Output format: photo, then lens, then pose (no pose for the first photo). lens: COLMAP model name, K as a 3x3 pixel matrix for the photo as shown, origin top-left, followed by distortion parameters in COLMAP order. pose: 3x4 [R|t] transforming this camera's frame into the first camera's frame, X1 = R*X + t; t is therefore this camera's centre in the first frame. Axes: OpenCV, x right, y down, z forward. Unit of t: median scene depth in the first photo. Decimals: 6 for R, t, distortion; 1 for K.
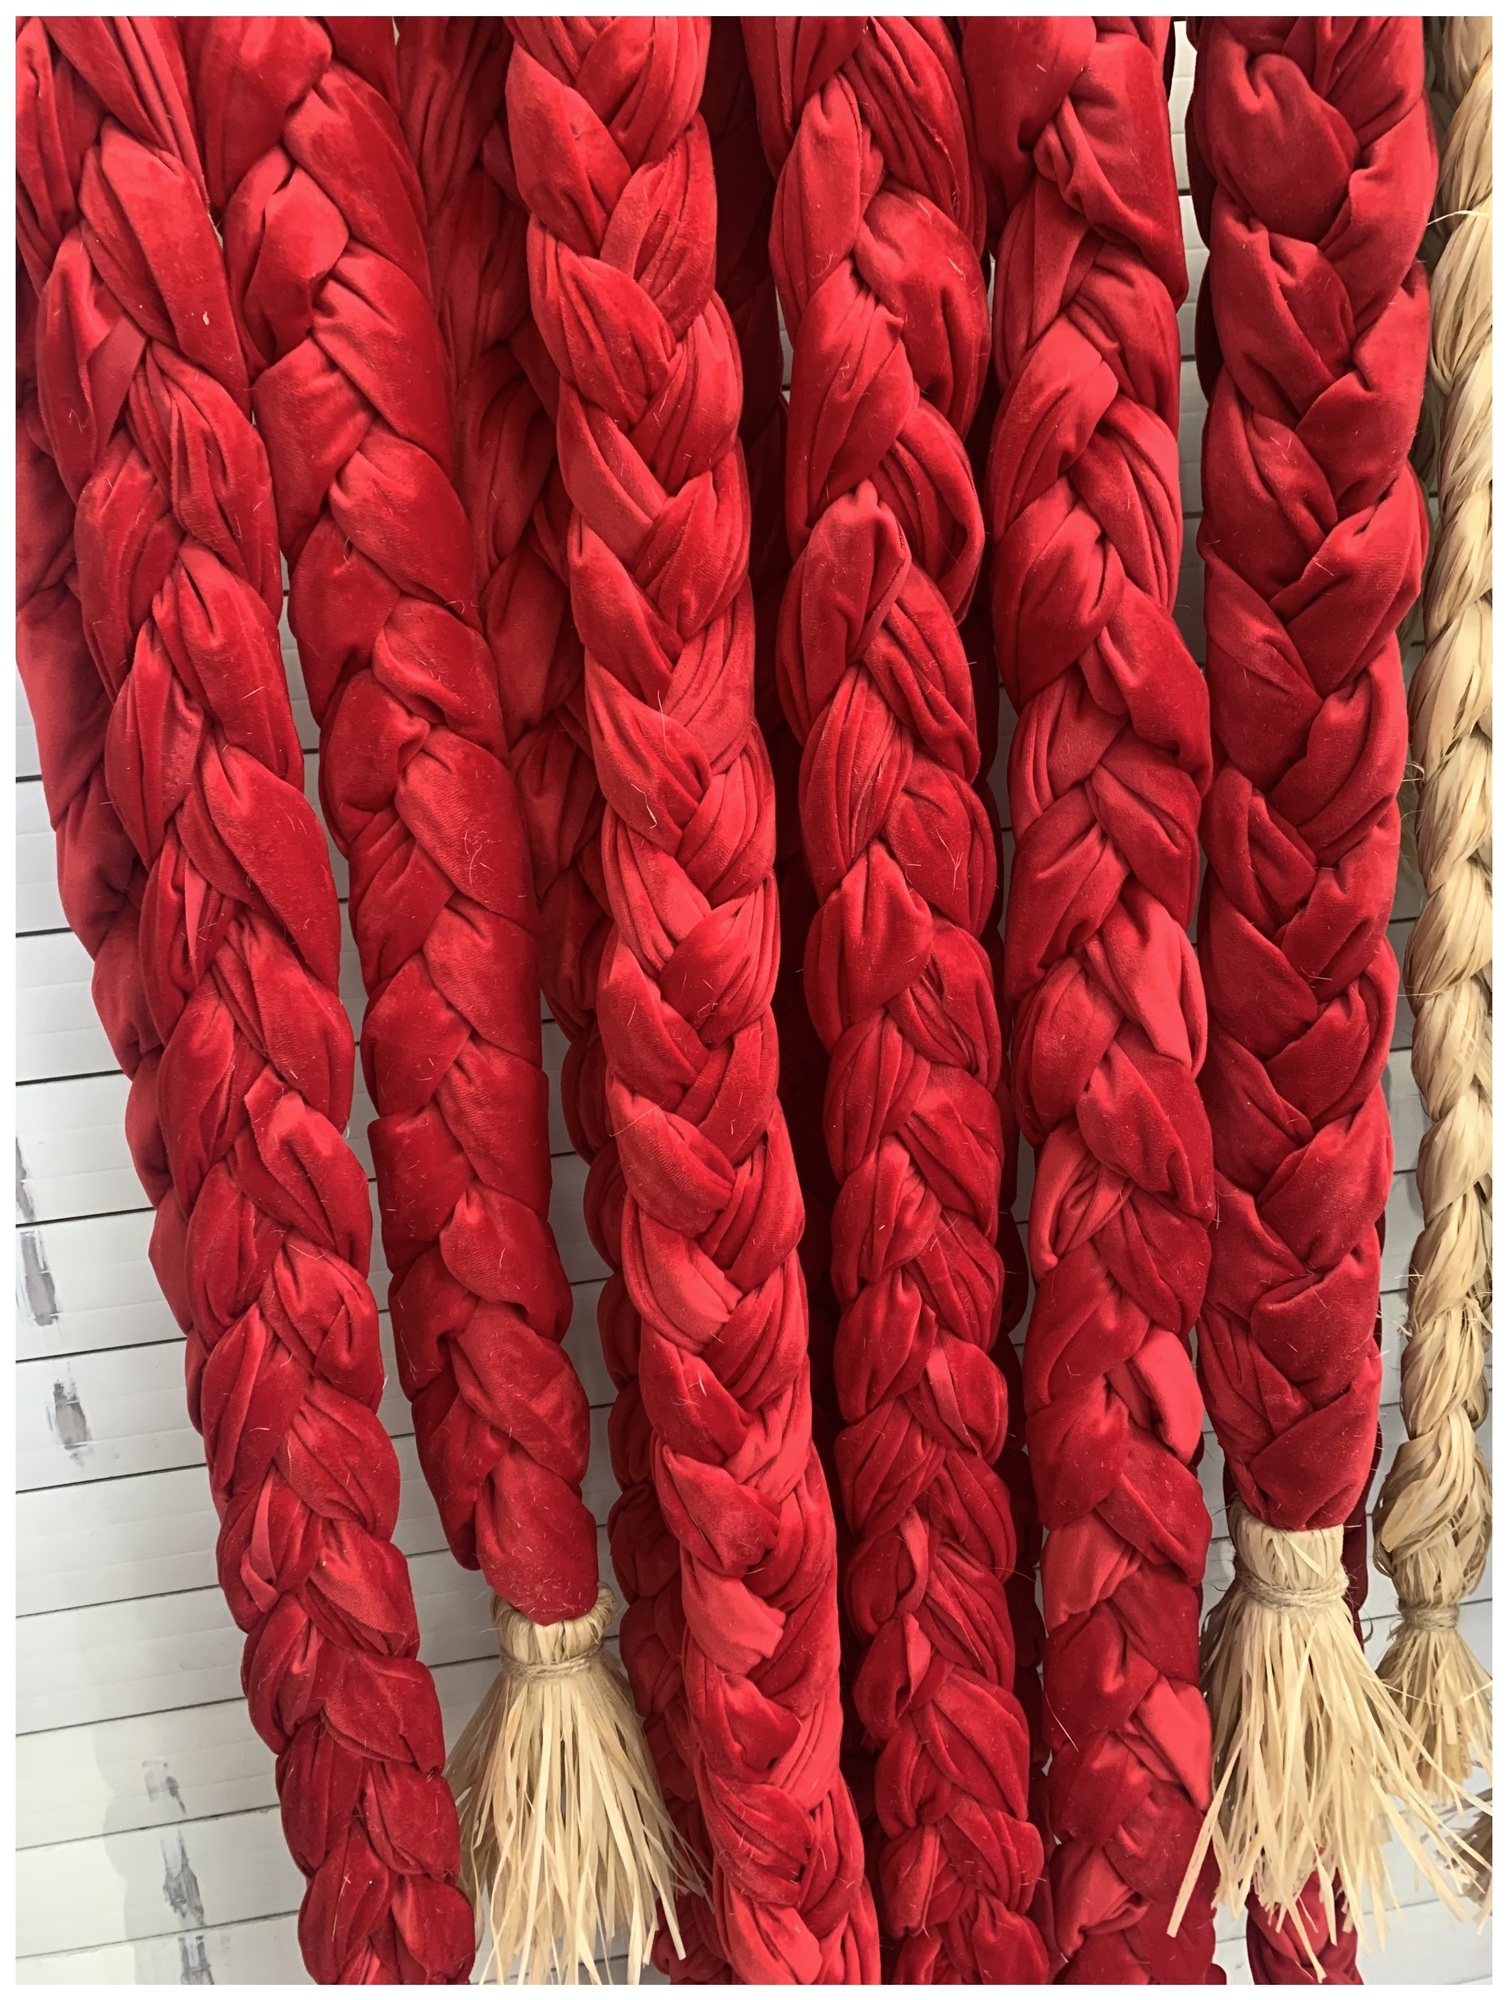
lens RADIAL K [[1511.6, 0, 756.8], [0, 1511.6, 998.8], [0, 0, 1]] dist [0.035379, -0.037494]
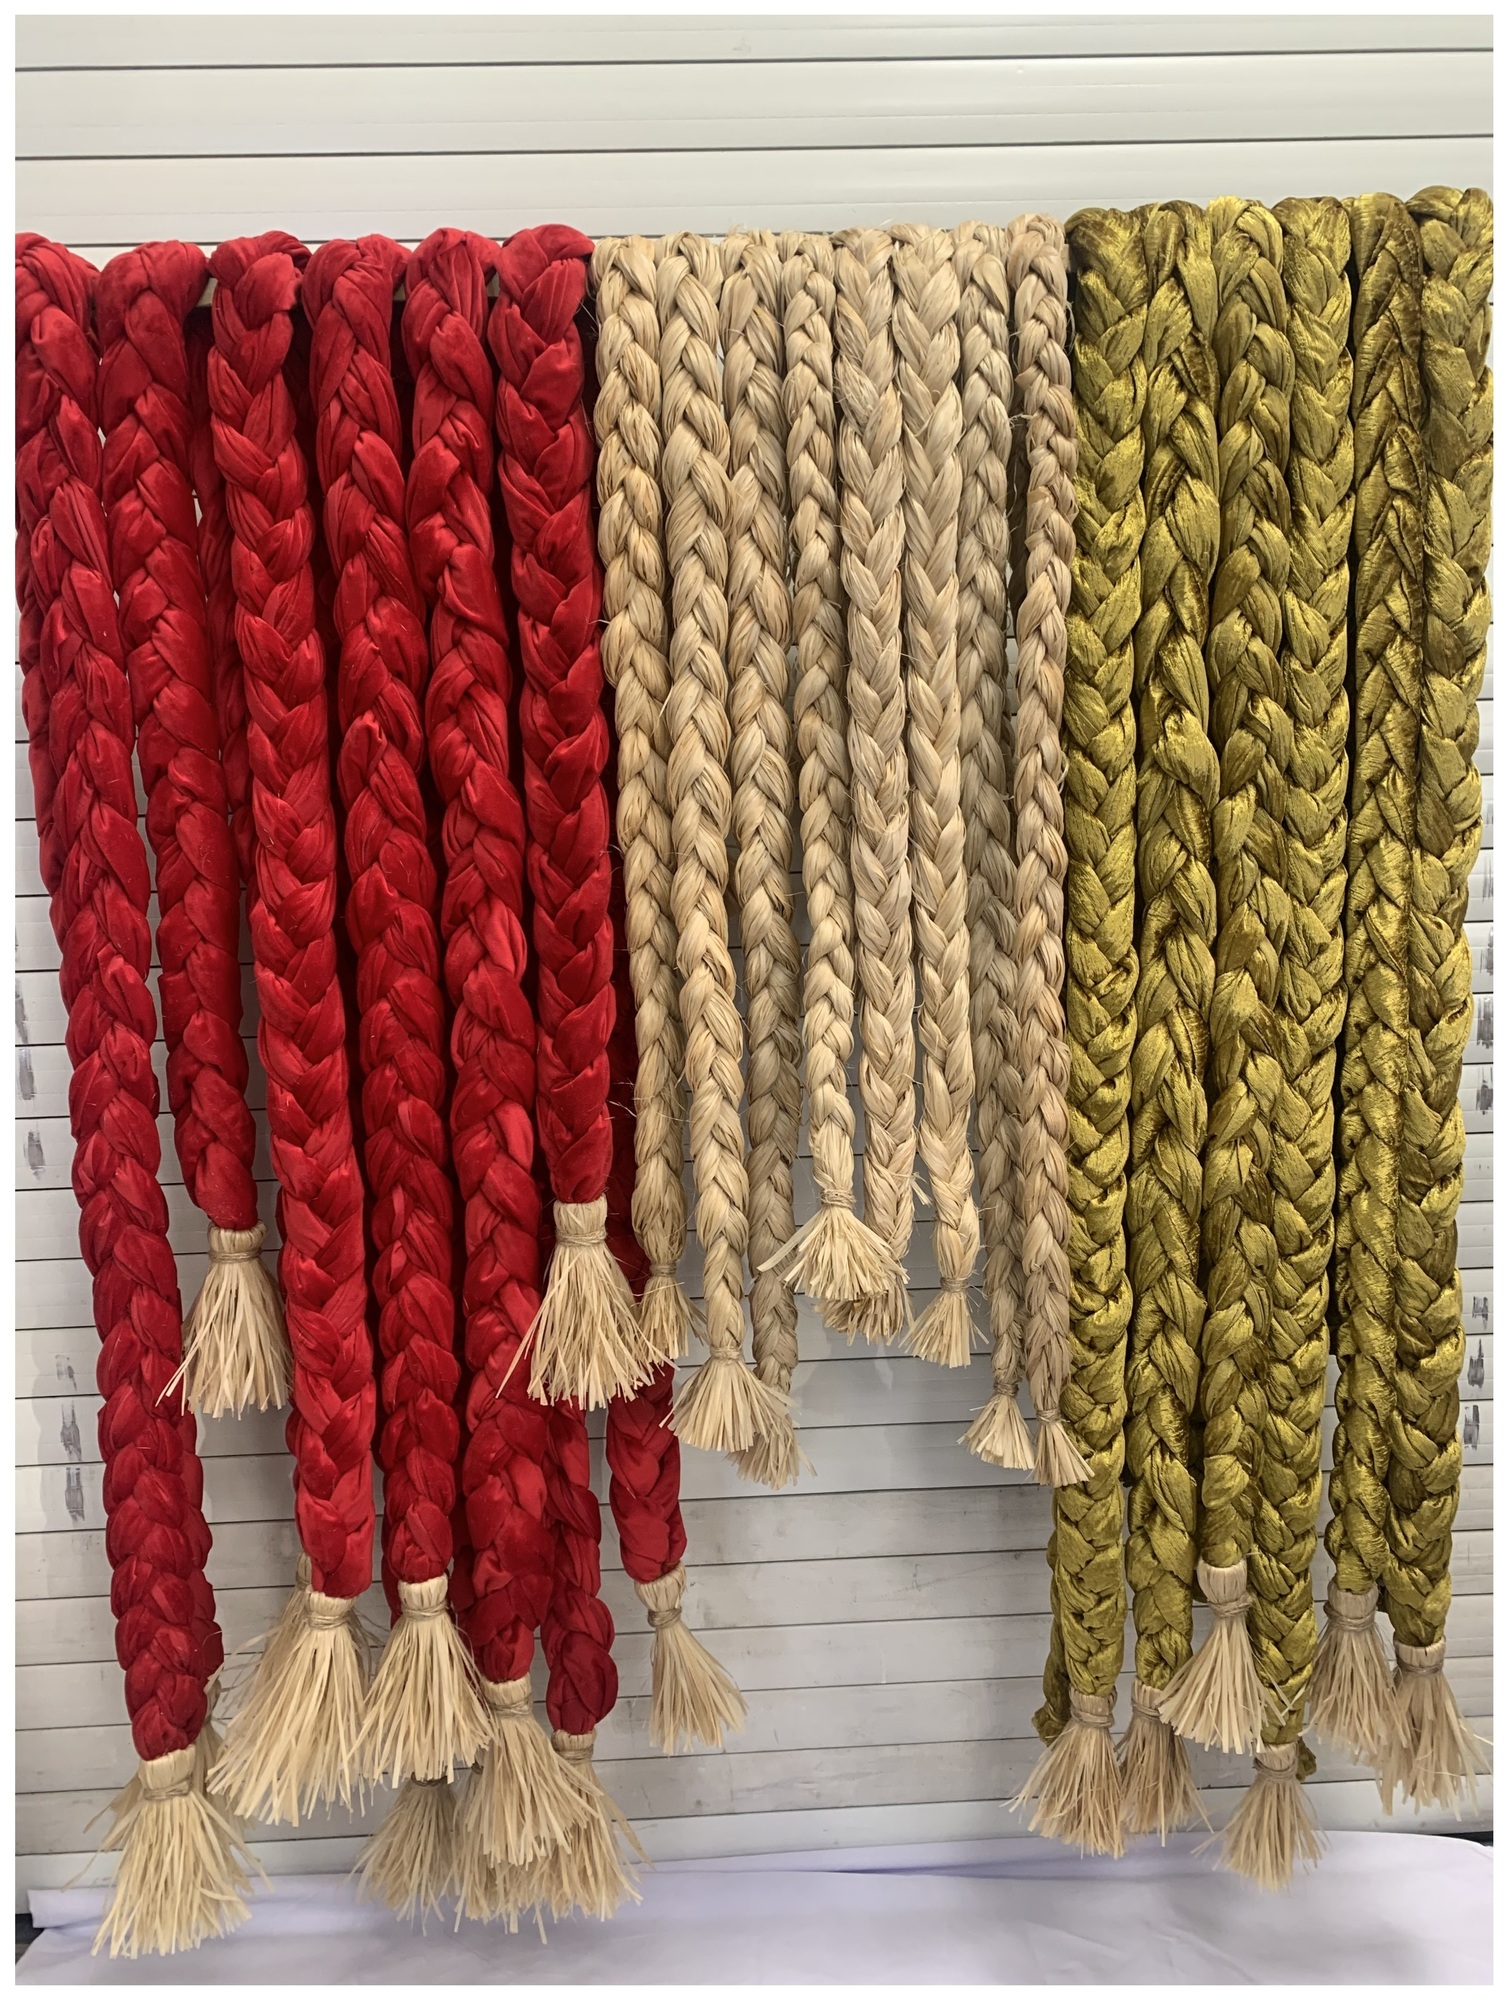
lens RADIAL K [[1511.6, 0, 753.5], [0, 1511.6, 997.3], [0, 0, 1]] dist [0.035379, -0.037494]
pose [[0.993614, 0.071069, -0.087640, 0.851068], [-0.078172, 0.993687, -0.080471, 0.235717], [0.081367, 0.086808, 0.992897, -1.193647]]
